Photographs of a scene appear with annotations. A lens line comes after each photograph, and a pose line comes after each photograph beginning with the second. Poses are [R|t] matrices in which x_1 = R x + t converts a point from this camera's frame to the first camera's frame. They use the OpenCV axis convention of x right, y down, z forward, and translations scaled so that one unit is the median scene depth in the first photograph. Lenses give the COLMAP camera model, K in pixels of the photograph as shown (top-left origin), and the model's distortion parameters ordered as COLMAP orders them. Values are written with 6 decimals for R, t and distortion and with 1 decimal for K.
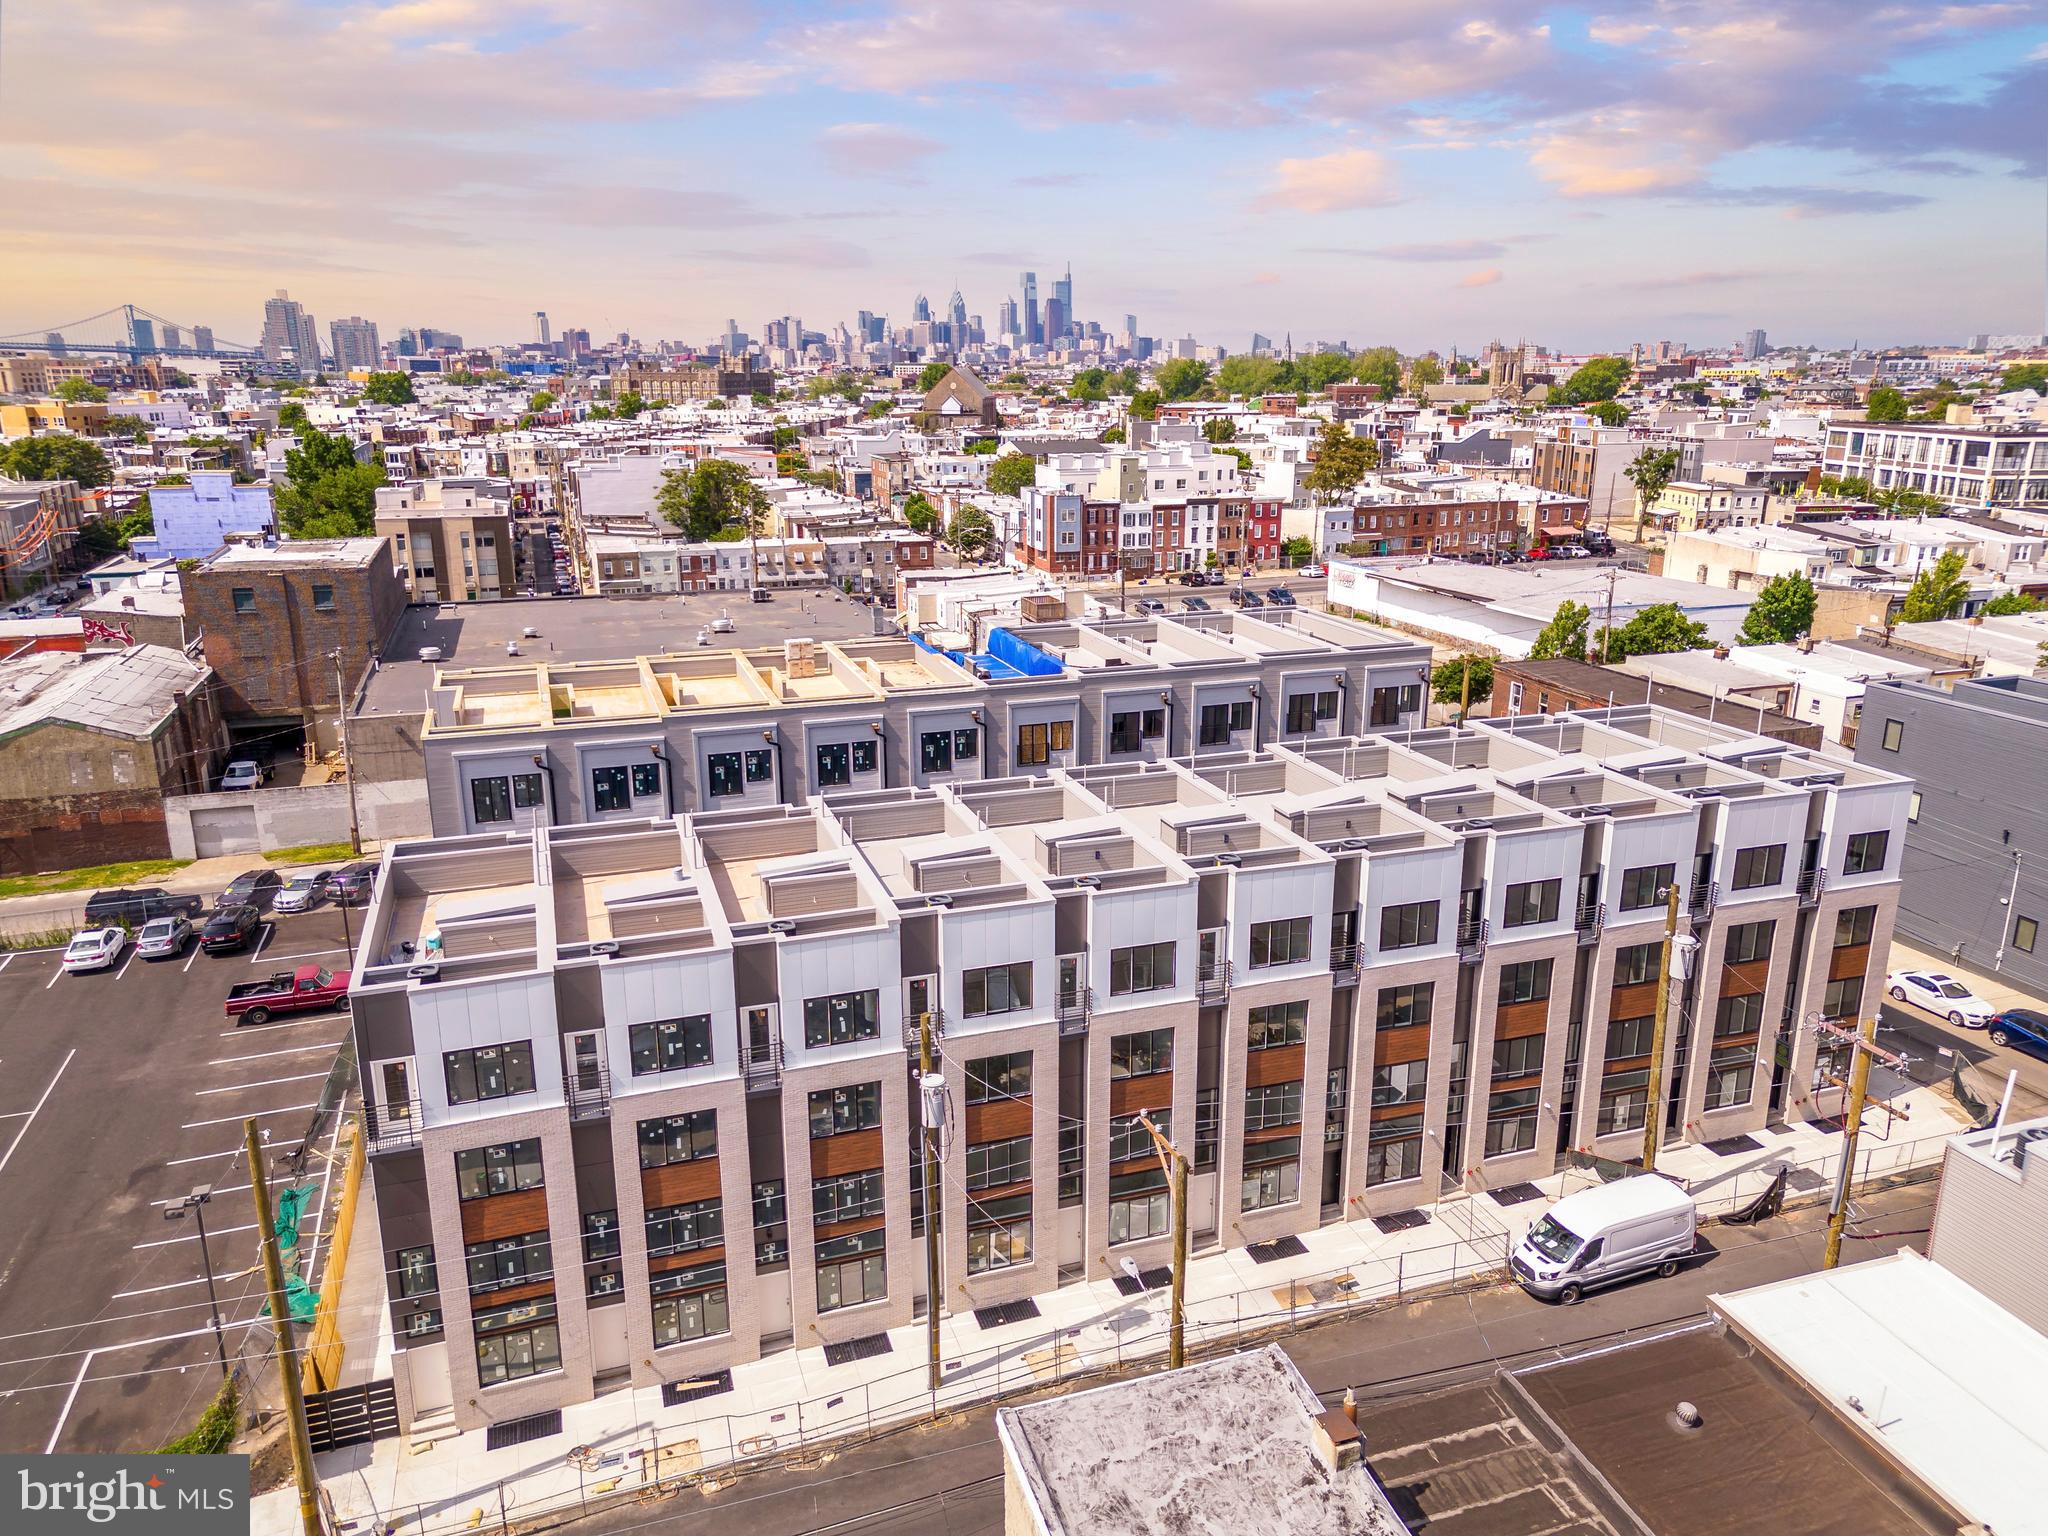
lens RADIAL K [[1445.1, 0, 1017.6], [0, 1445.1, 785.5], [0, 0, 1]] dist [0.071277, -0.041087]
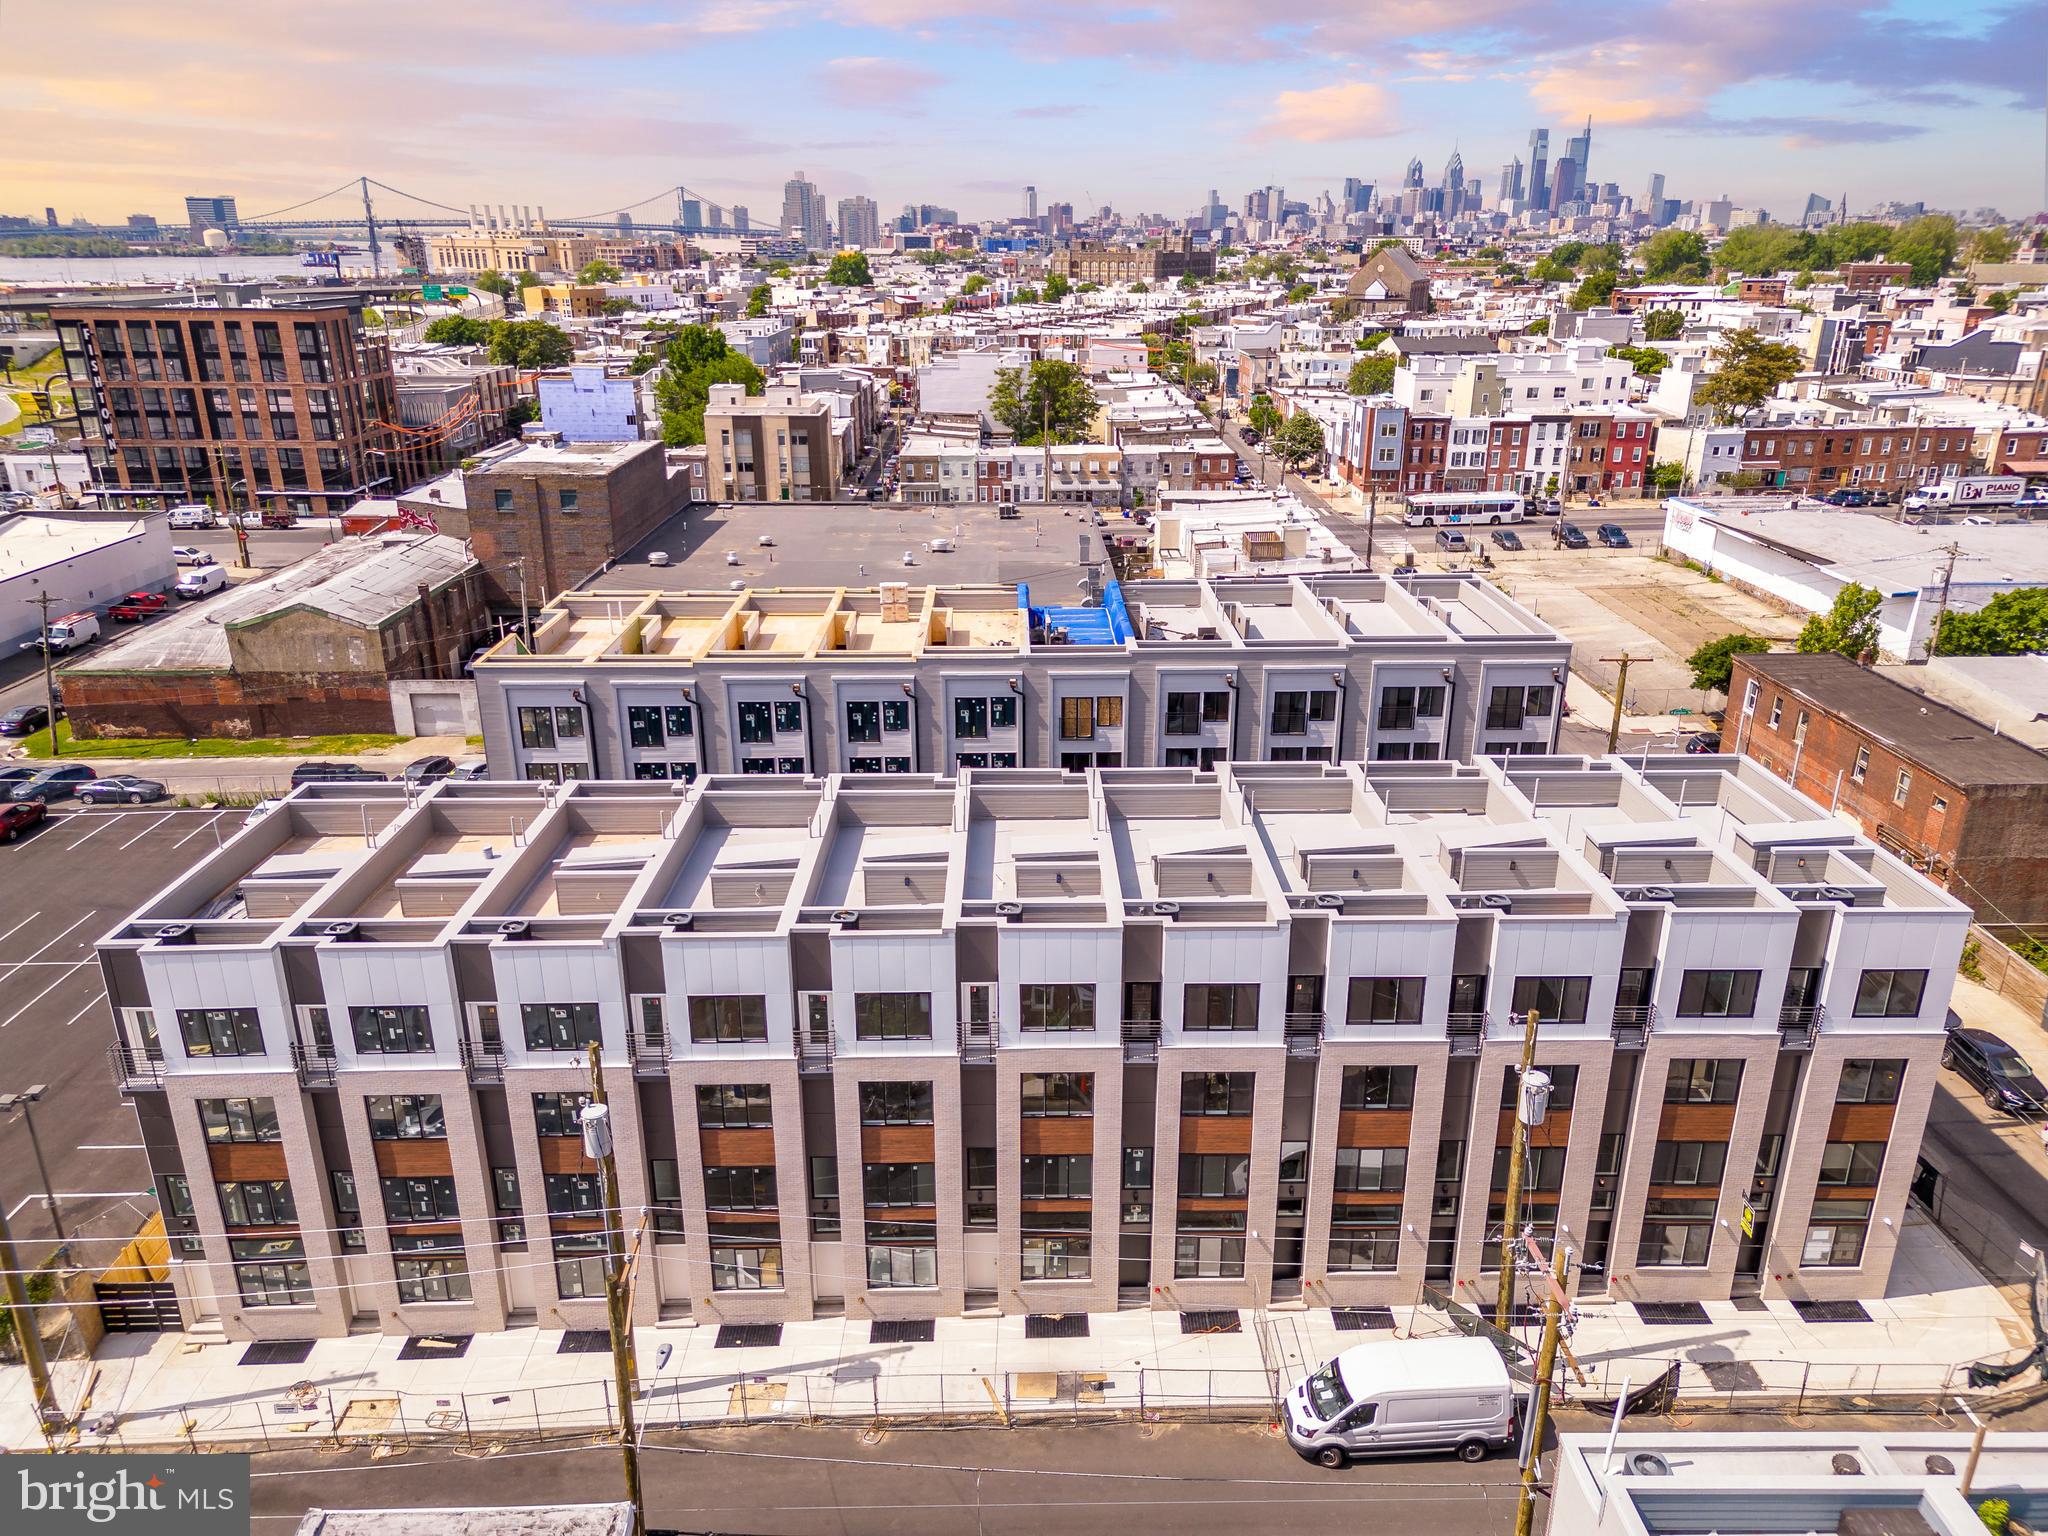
lens RADIAL K [[1432.4, 0, 1026.8], [0, 1432.4, 786.6], [0, 0, 1]] dist [0.073924, -0.045236]
pose [[0.949650, 0.111768, -0.292699, 0.109132], [-0.086910, 0.991518, 0.096638, -0.030224], [0.301017, -0.066334, 0.951309, 0.040294]]
